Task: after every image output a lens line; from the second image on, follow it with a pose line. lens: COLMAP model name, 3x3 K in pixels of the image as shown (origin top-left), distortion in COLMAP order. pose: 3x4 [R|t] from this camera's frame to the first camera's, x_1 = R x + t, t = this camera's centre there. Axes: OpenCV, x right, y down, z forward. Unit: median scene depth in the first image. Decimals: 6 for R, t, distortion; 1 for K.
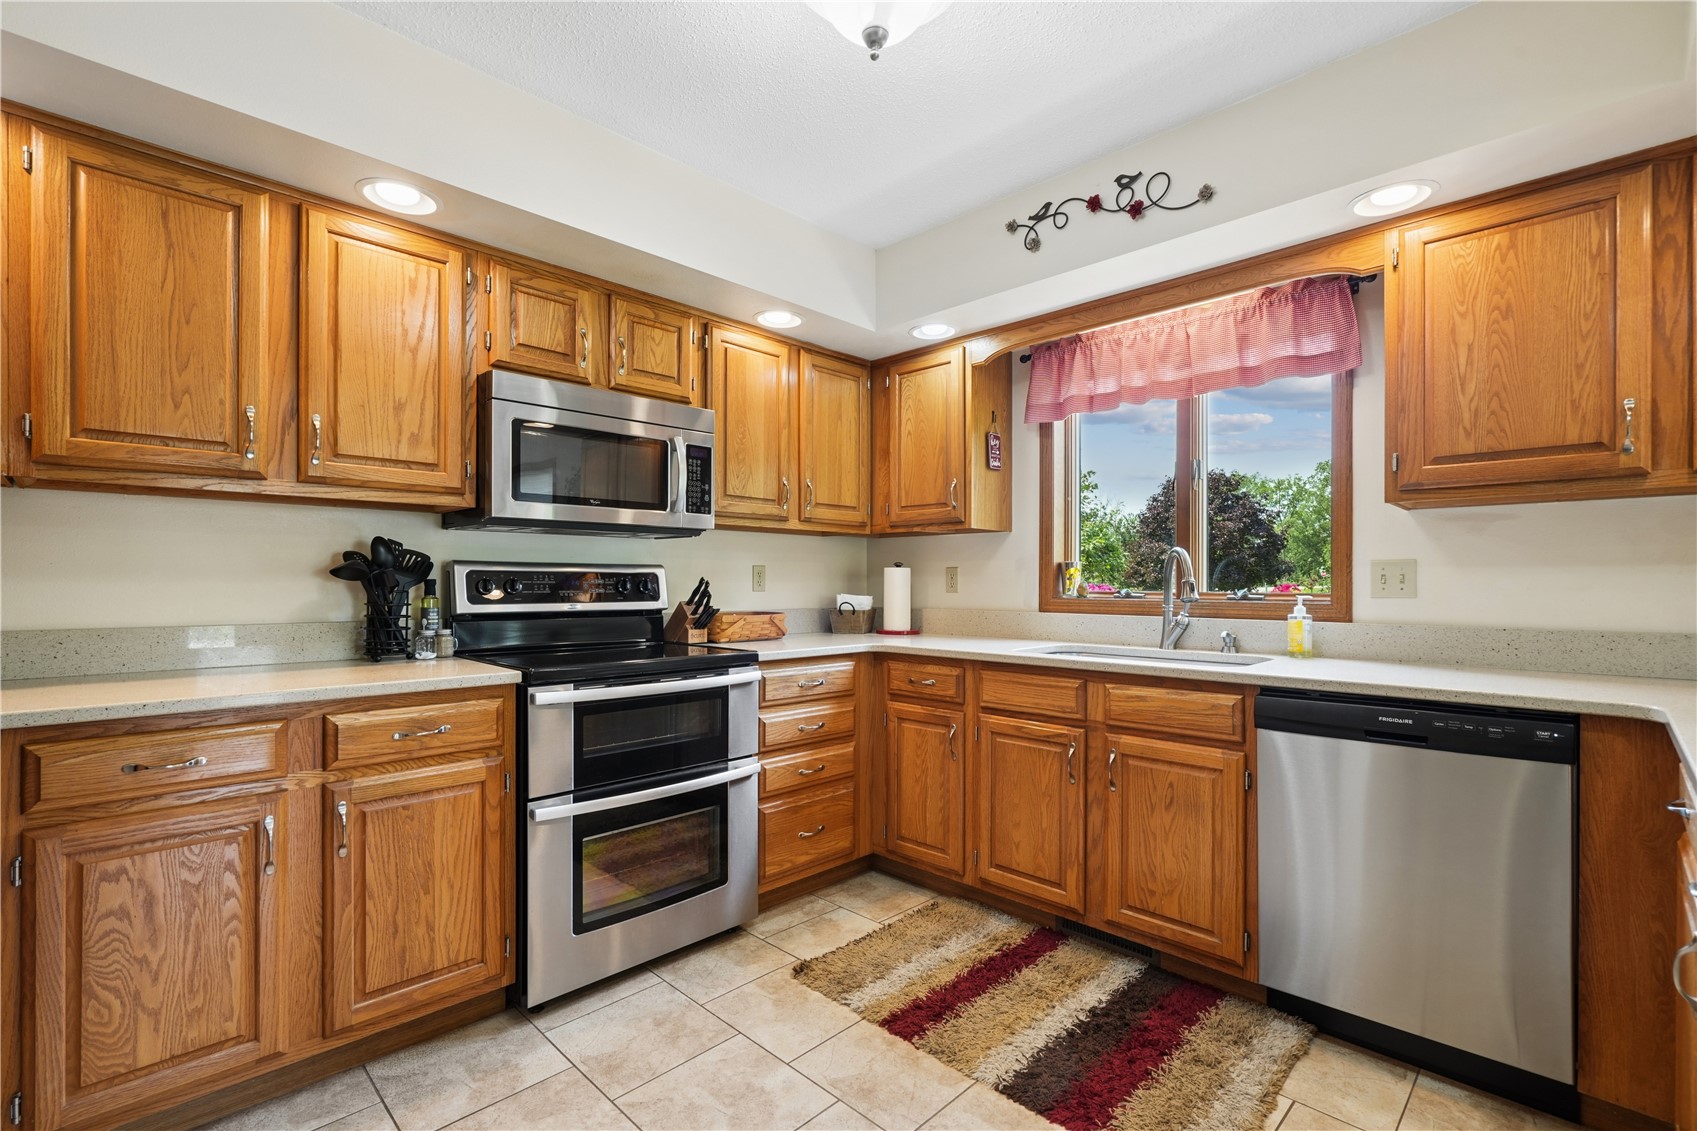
lens RADIAL K [[778.5, 0, 847.6], [0, 778.5, 576.5], [0, 0, 1]] dist [-0.011745, 0.004204]
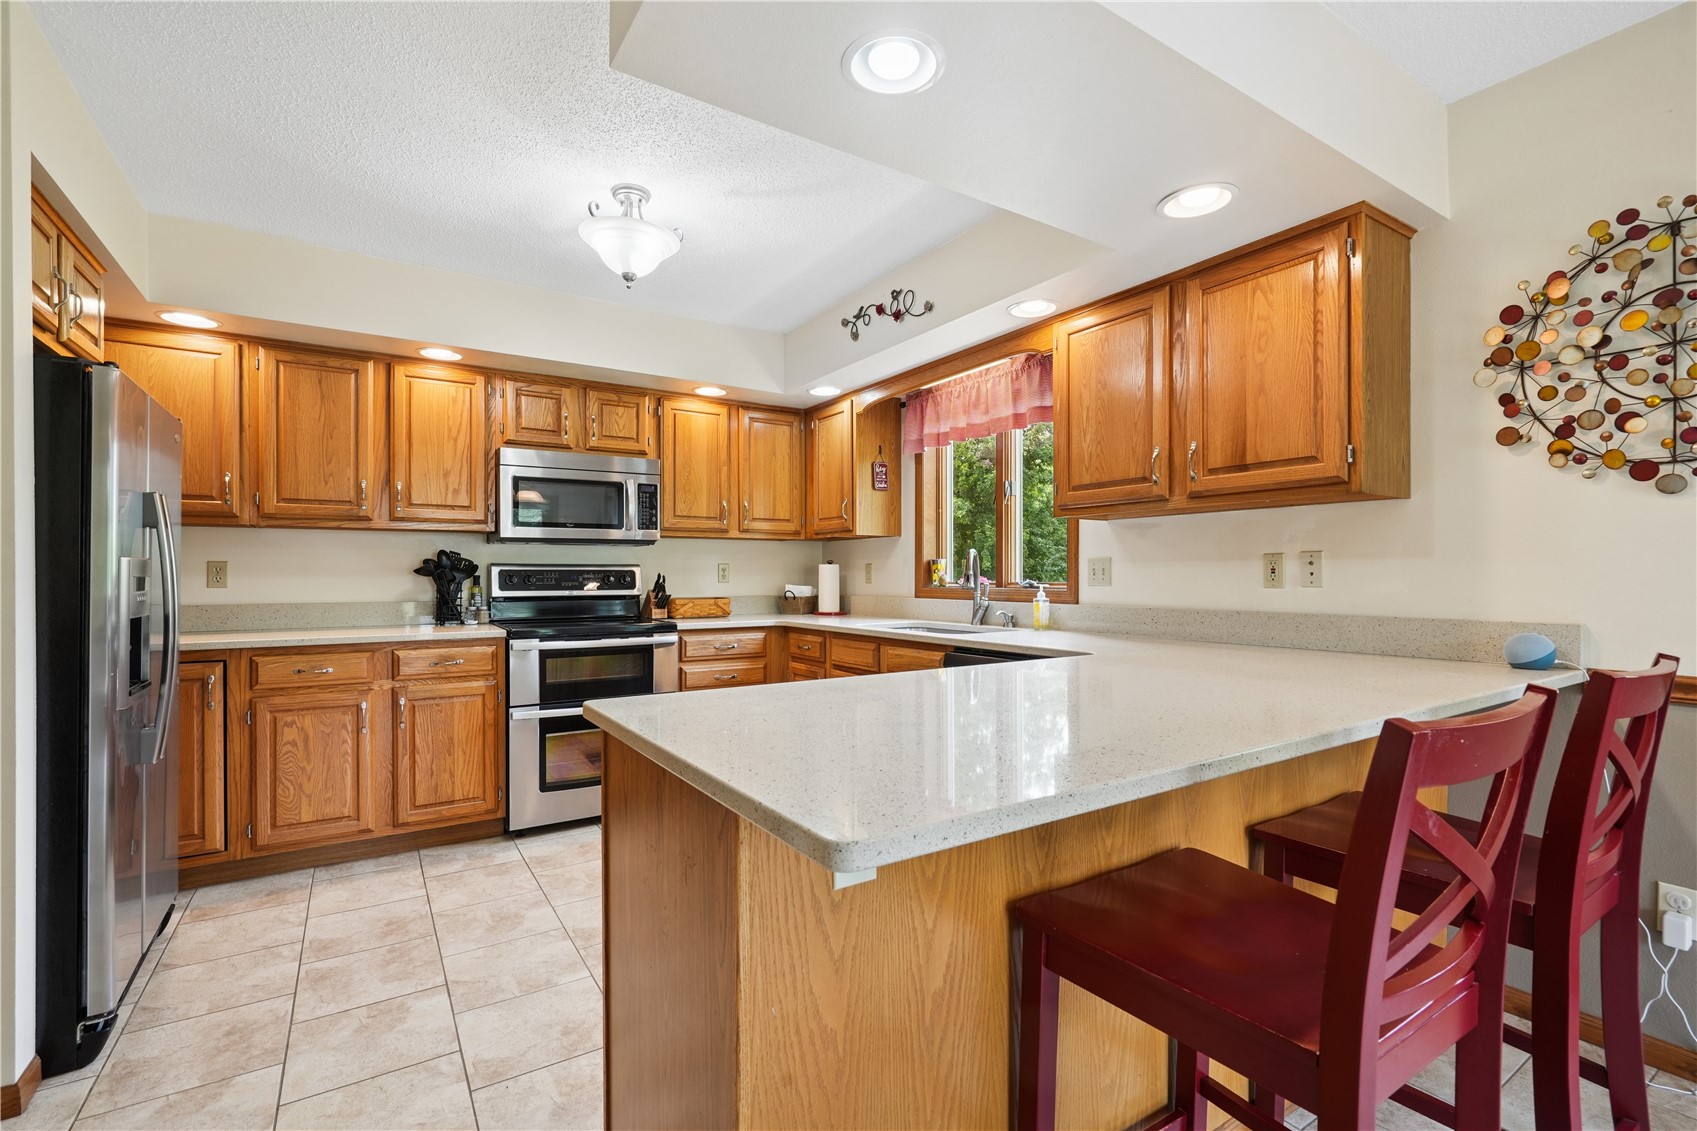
lens RADIAL K [[778.5, 0, 851.3], [0, 778.5, 568.4], [0, 0, 1]] dist [-0.011745, 0.004204]
pose [[0.976014, -0.006485, -0.217612, 0.628544], [0.006315, 0.999979, -0.001476, -0.003847], [0.217617, 0.000066, 0.976034, -0.444673]]
